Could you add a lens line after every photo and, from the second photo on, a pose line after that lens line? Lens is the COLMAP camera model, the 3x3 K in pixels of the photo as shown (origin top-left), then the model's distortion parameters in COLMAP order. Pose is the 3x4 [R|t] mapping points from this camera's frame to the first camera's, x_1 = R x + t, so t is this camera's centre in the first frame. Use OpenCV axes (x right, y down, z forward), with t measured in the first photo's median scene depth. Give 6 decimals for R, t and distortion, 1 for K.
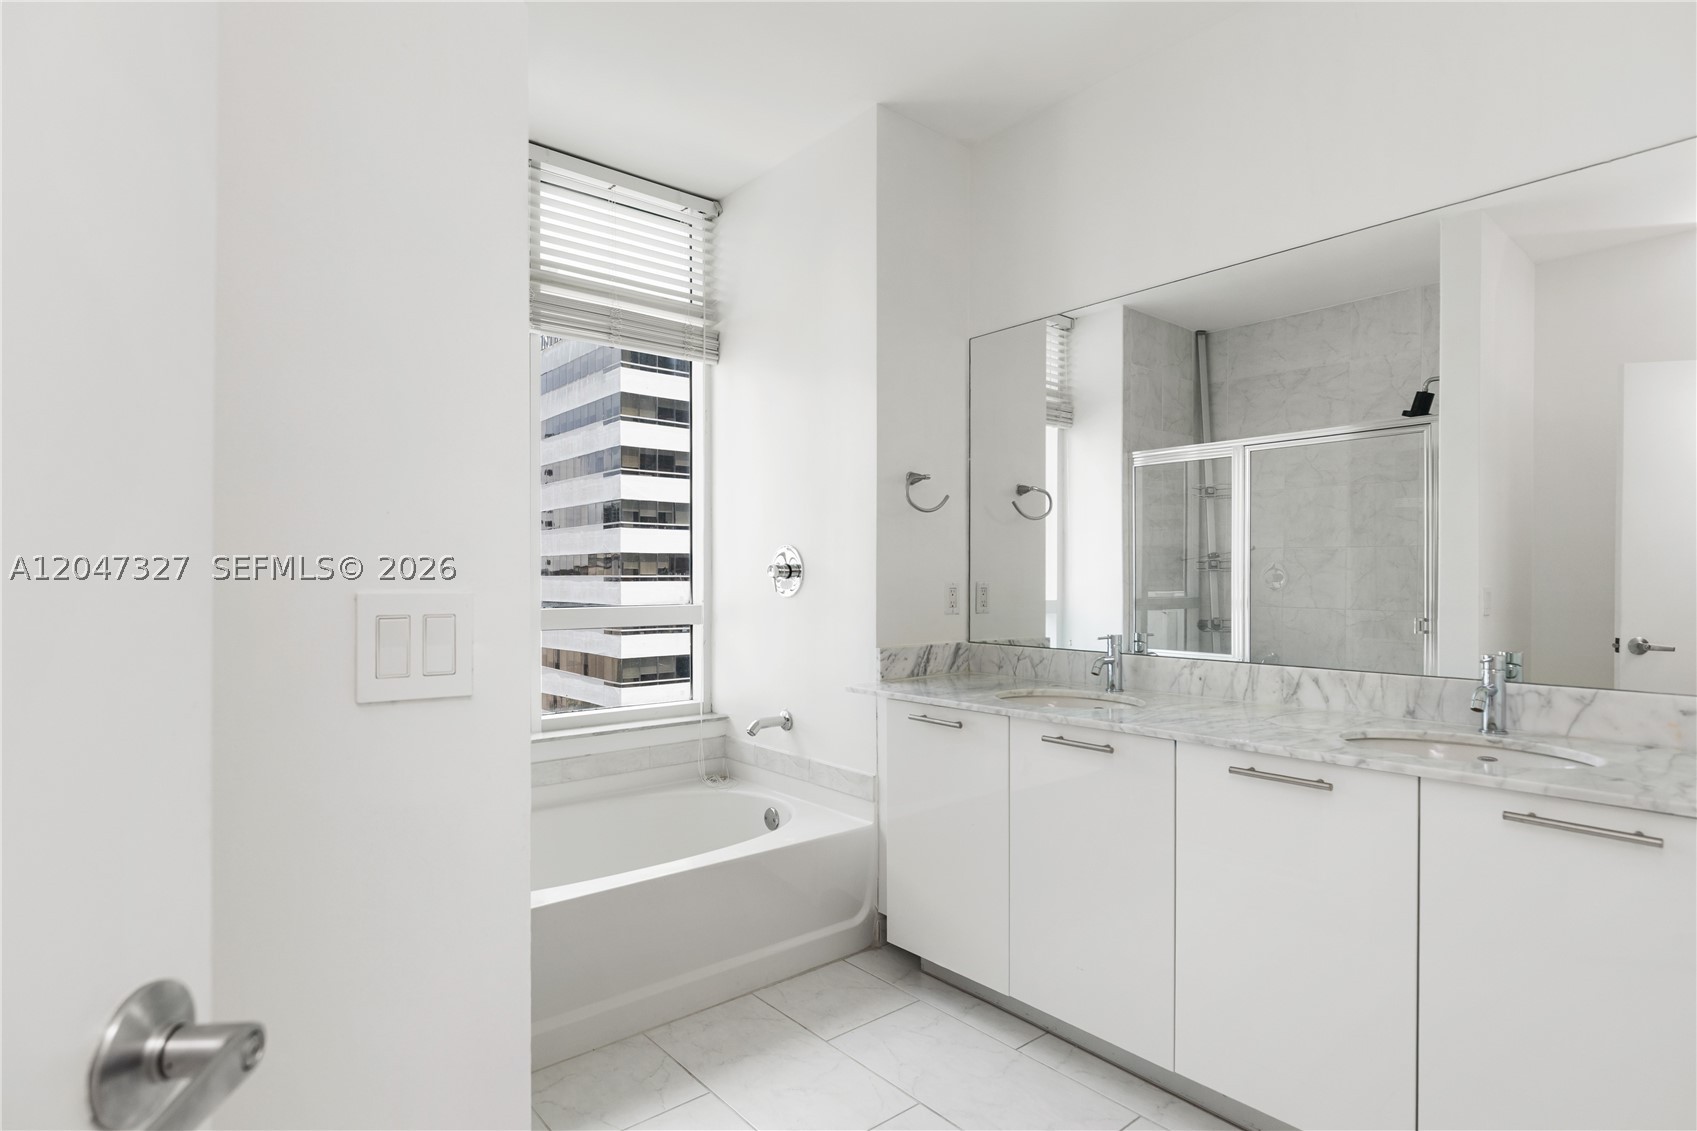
lens RADIAL K [[871.7, 0, 813.8], [0, 871.7, 589.4], [0, 0, 1]] dist [-0.000594, -0.002025]
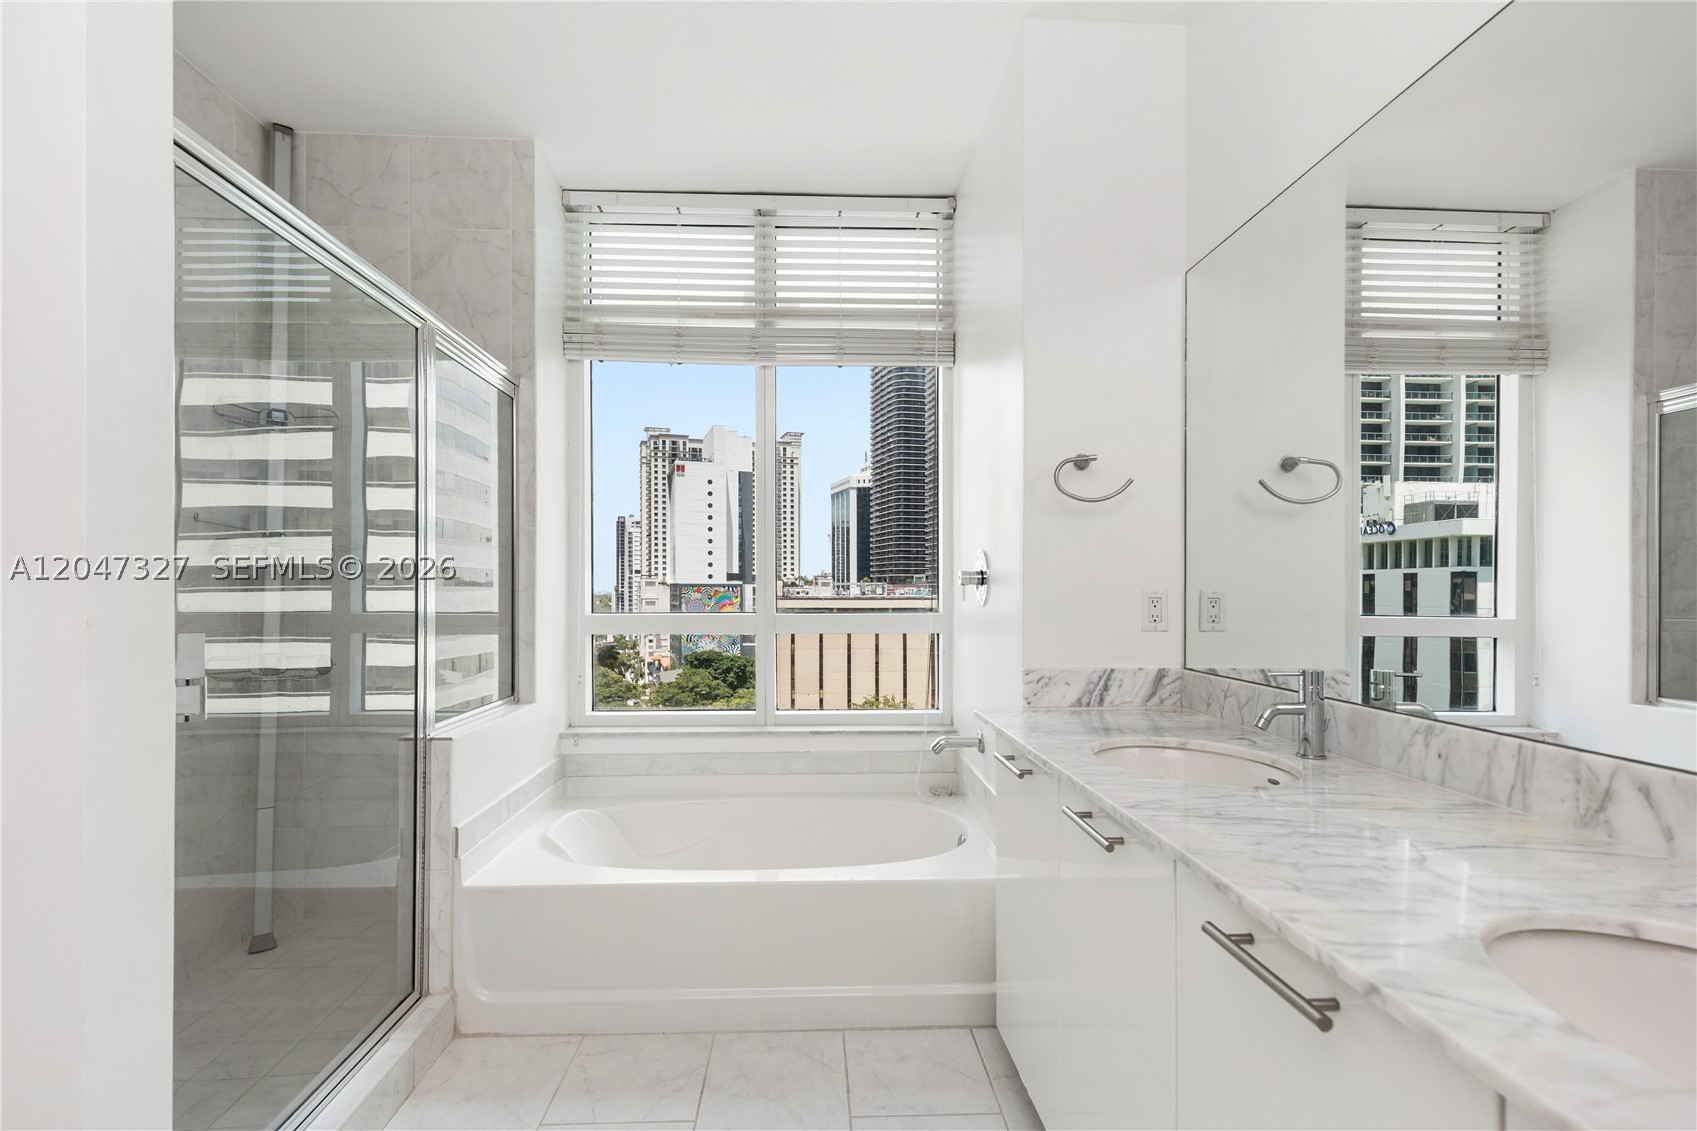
lens RADIAL K [[768.3, 0, 829.6], [0, 768.3, 593.2], [0, 0, 1]] dist [0.010177, -0.002315]
pose [[0.803407, 0.004419, -0.595414, 0.333092], [-0.008523, 0.999955, -0.004078, -0.000709], [0.595369, 0.008351, 0.803409, 0.267986]]
